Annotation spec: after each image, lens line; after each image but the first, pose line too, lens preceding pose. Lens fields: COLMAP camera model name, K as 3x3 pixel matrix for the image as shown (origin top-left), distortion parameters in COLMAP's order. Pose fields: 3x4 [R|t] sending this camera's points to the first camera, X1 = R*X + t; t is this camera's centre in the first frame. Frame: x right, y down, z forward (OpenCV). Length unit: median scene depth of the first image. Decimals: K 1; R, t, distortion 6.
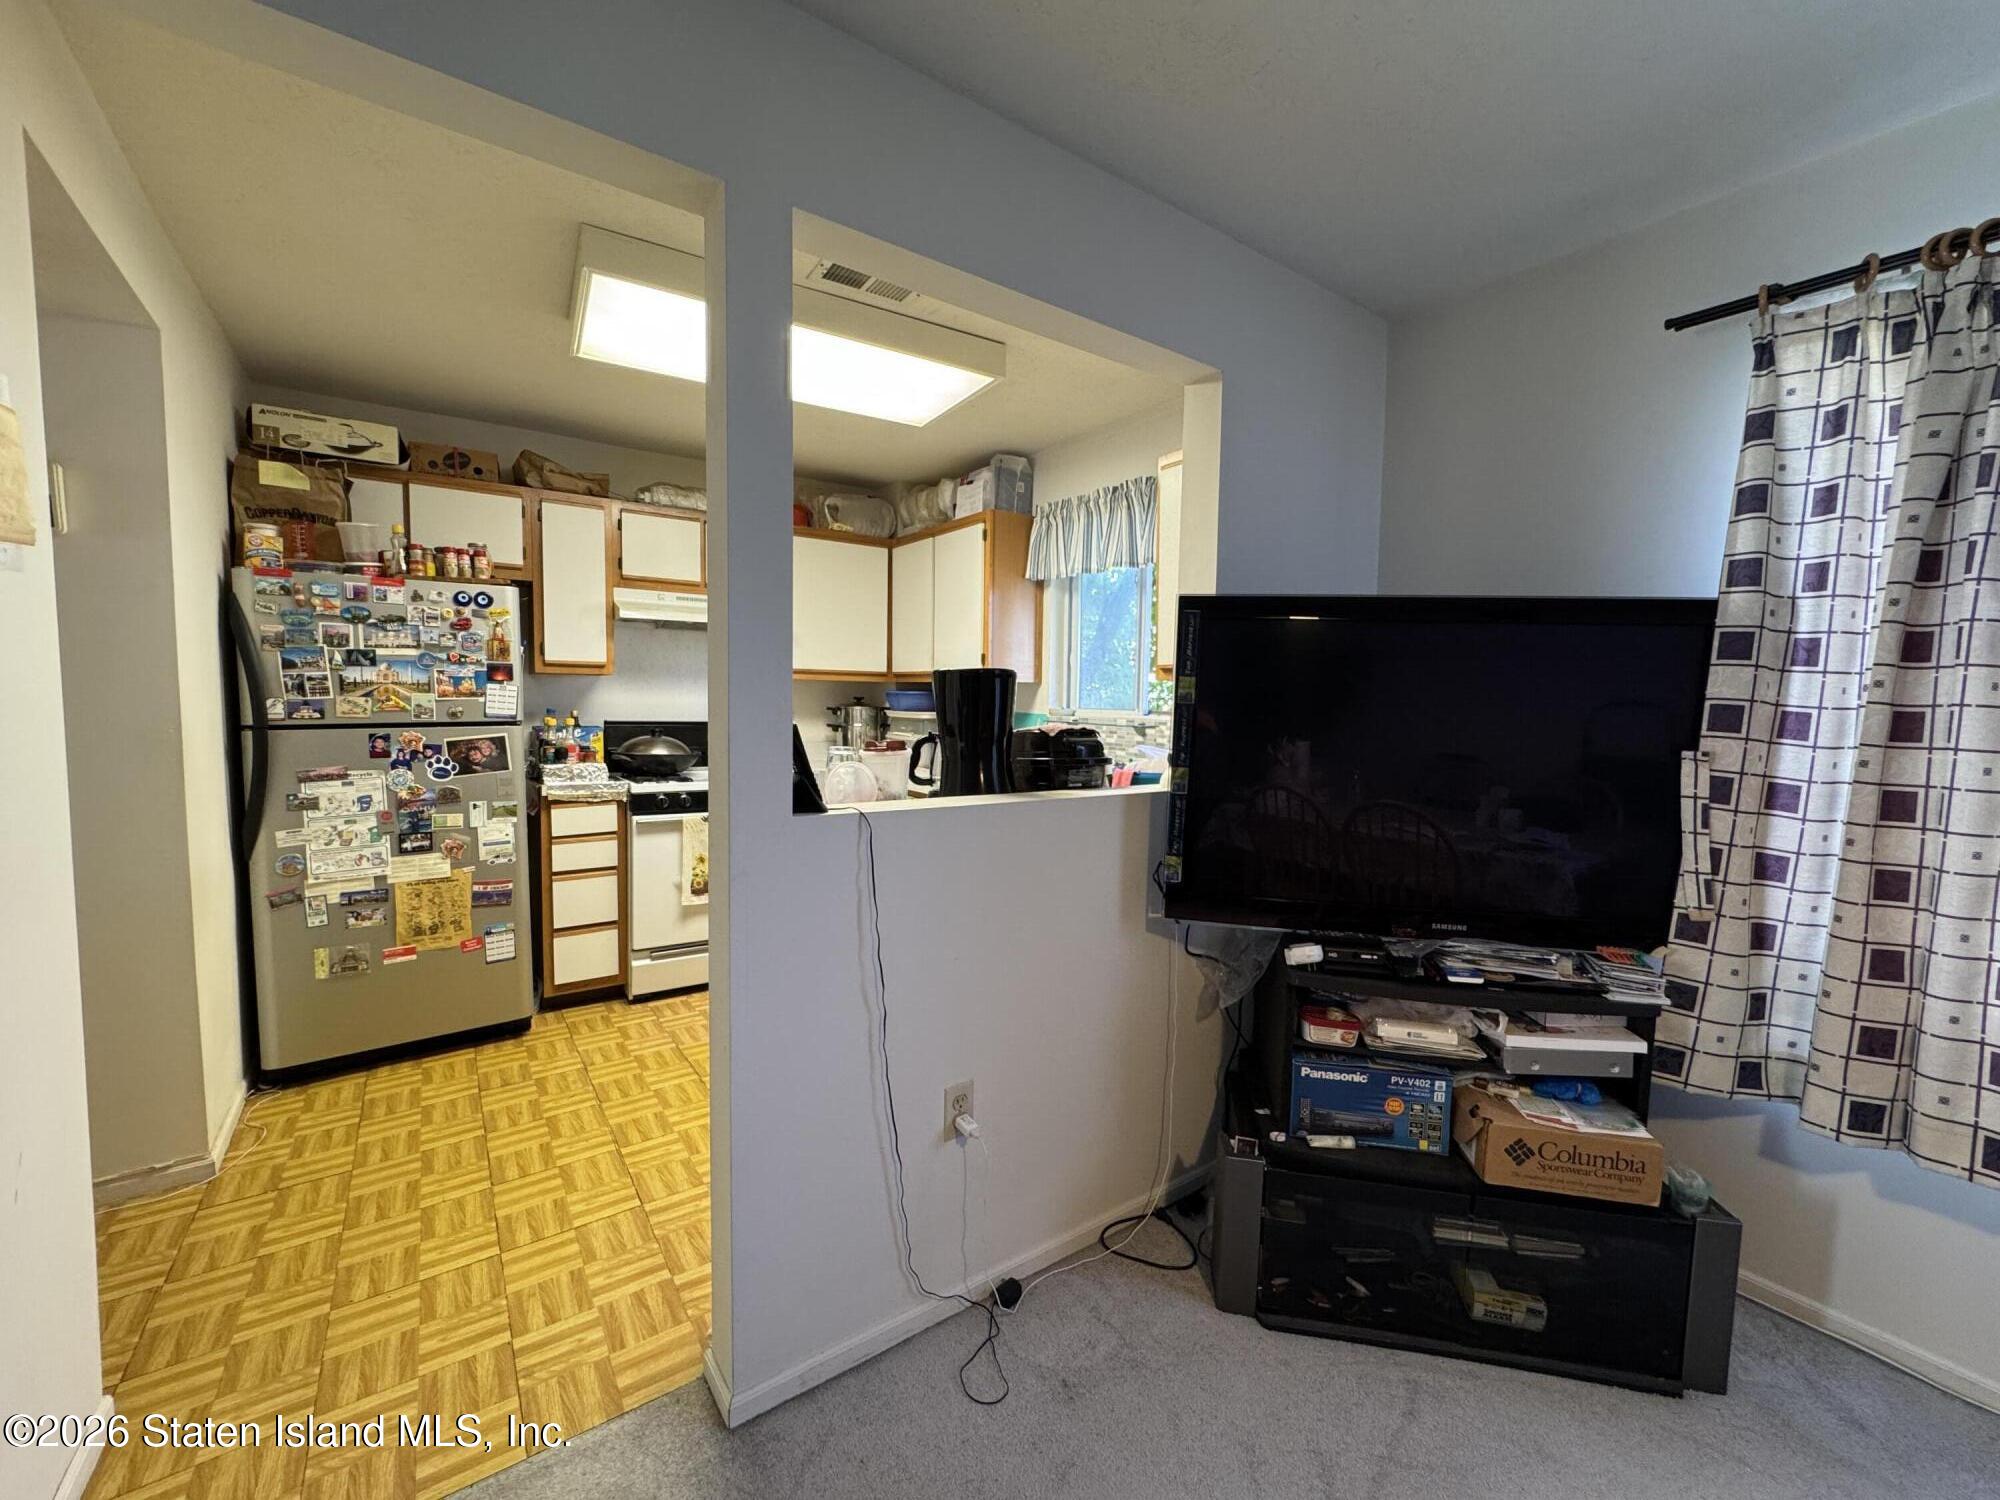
lens RADIAL K [[803.2, 0, 991.2], [0, 803.2, 753.3], [0, 0, 1]] dist [0.000496, -0.000833]
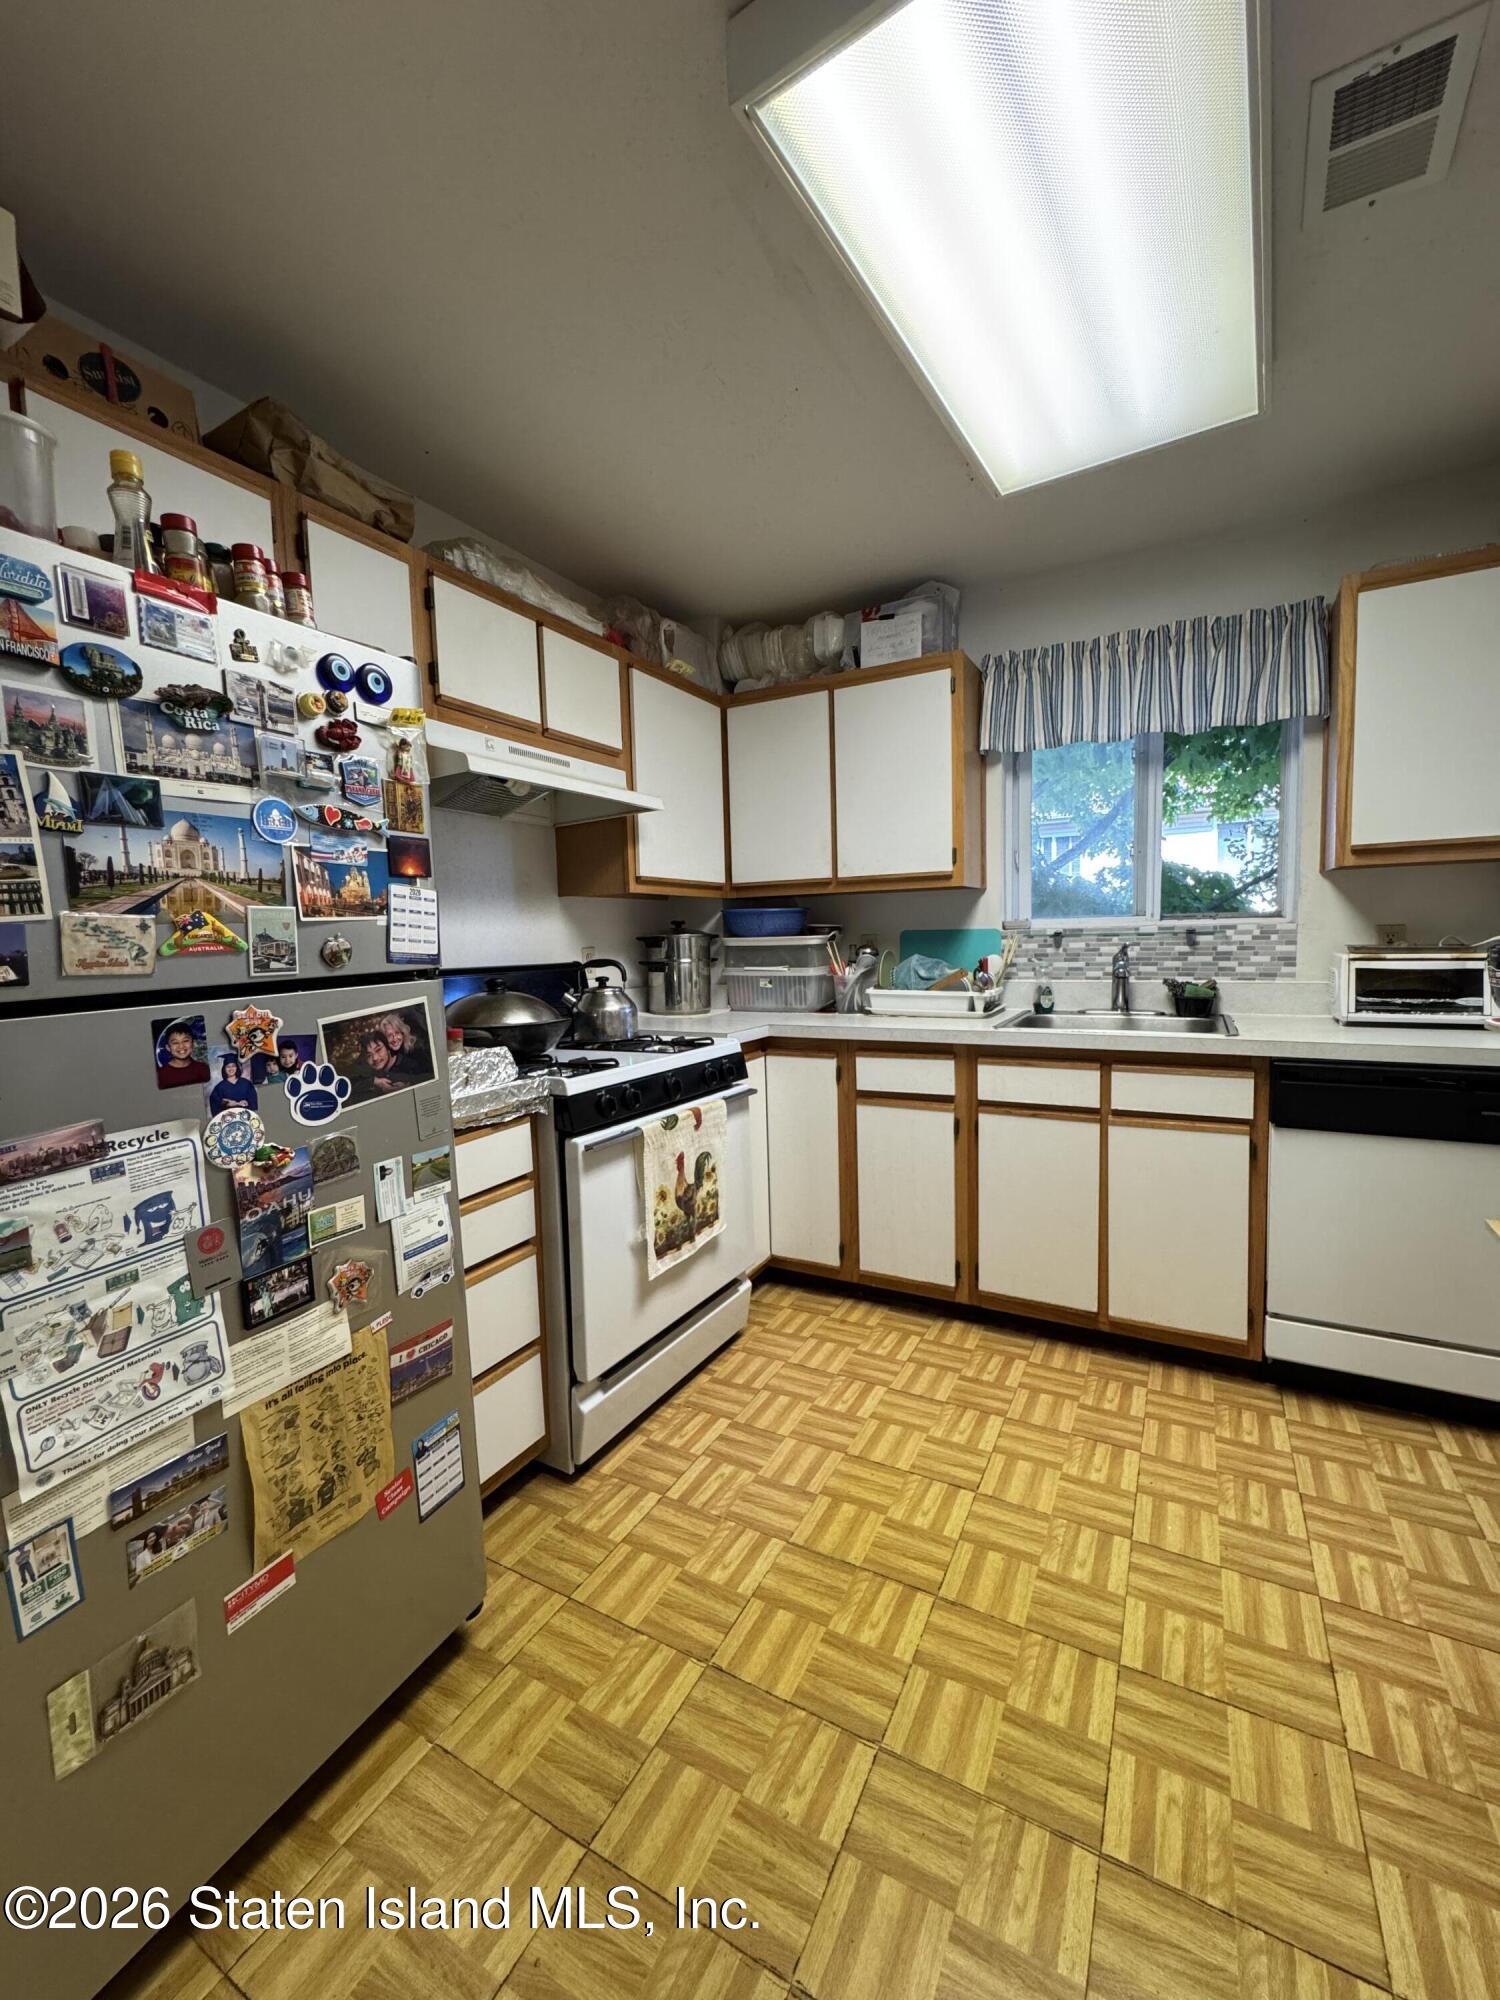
lens RADIAL K [[803.2, 0, 754.5], [0, 803.2, 1000.5], [0, 0, 1]] dist [0.000496, -0.000833]
pose [[0.897524, -0.076454, 0.434288, -0.666748], [0.072515, 0.997037, 0.025658, -0.022077], [-0.434963, 0.008463, 0.900409, 0.549289]]
